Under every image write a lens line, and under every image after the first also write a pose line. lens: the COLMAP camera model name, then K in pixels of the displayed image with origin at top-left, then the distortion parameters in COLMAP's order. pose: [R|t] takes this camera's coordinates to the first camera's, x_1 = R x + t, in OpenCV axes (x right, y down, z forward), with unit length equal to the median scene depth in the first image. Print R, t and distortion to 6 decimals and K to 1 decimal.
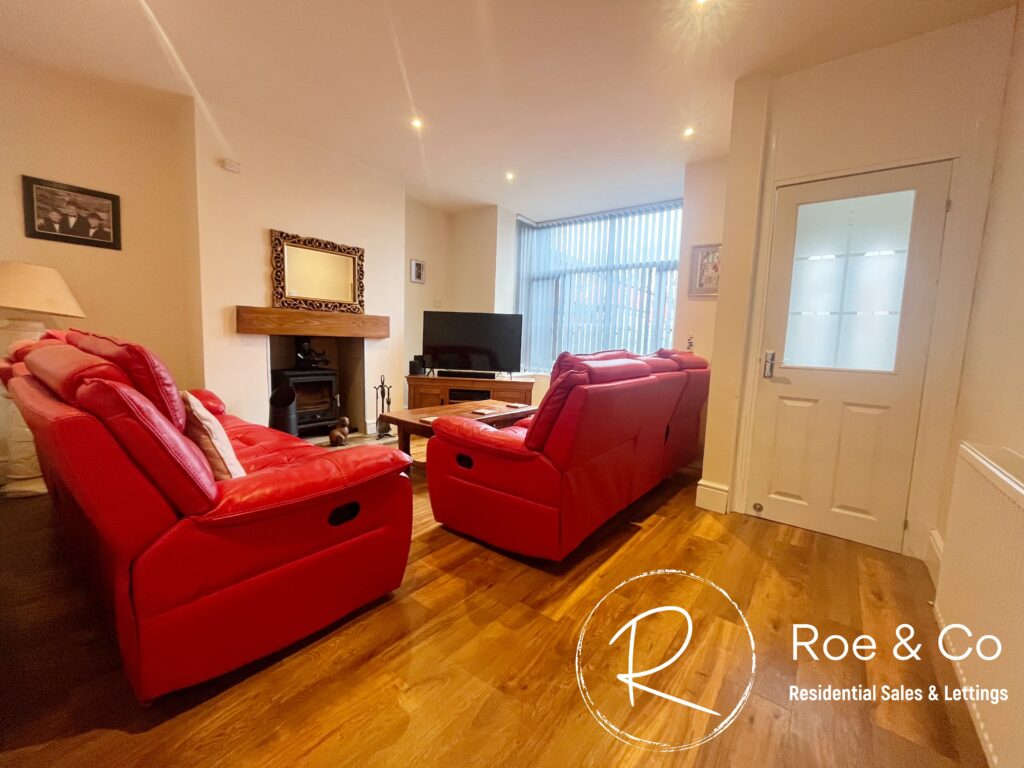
lens RADIAL K [[413.3, 0, 511.1], [0, 413.3, 379.8], [0, 0, 1]] dist [-0.003062, -0.000562]
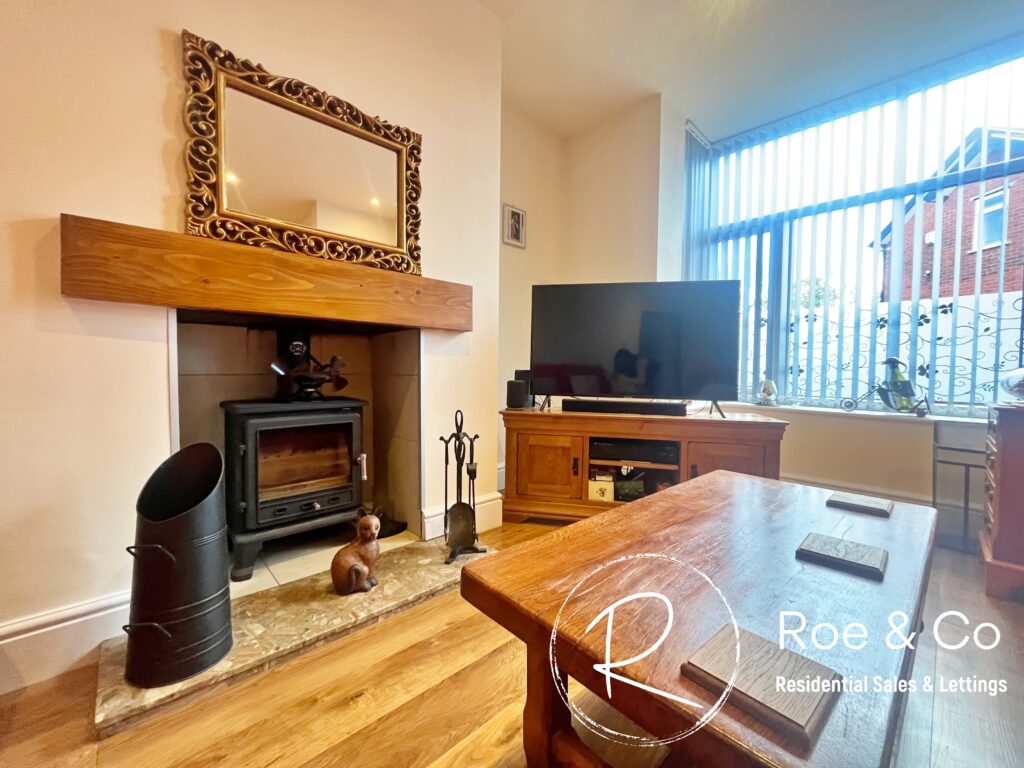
lens RADIAL K [[413.3, 0, 511.1], [0, 413.3, 379.8], [0, 0, 1]] dist [-0.003062, -0.000562]
pose [[0.988966, -0.016496, -0.147224, -0.192129], [0.006061, 0.997454, -0.071053, -0.012450], [0.148022, 0.069377, 0.986548, 0.576315]]
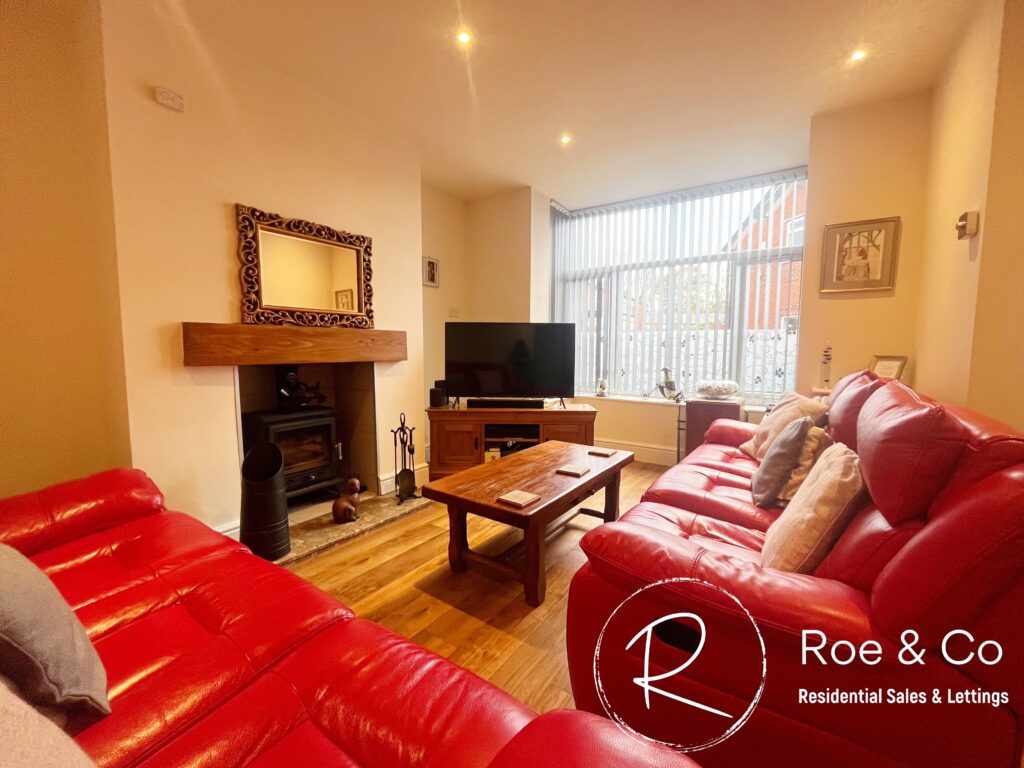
lens RADIAL K [[413.3, 0, 511.1], [0, 413.3, 379.8], [0, 0, 1]] dist [-0.003062, -0.000562]
pose [[0.997410, -0.035928, 0.062309, -0.166660], [0.037068, 0.999164, -0.017248, -0.050217], [-0.061637, 0.019513, 0.997908, 0.274201]]
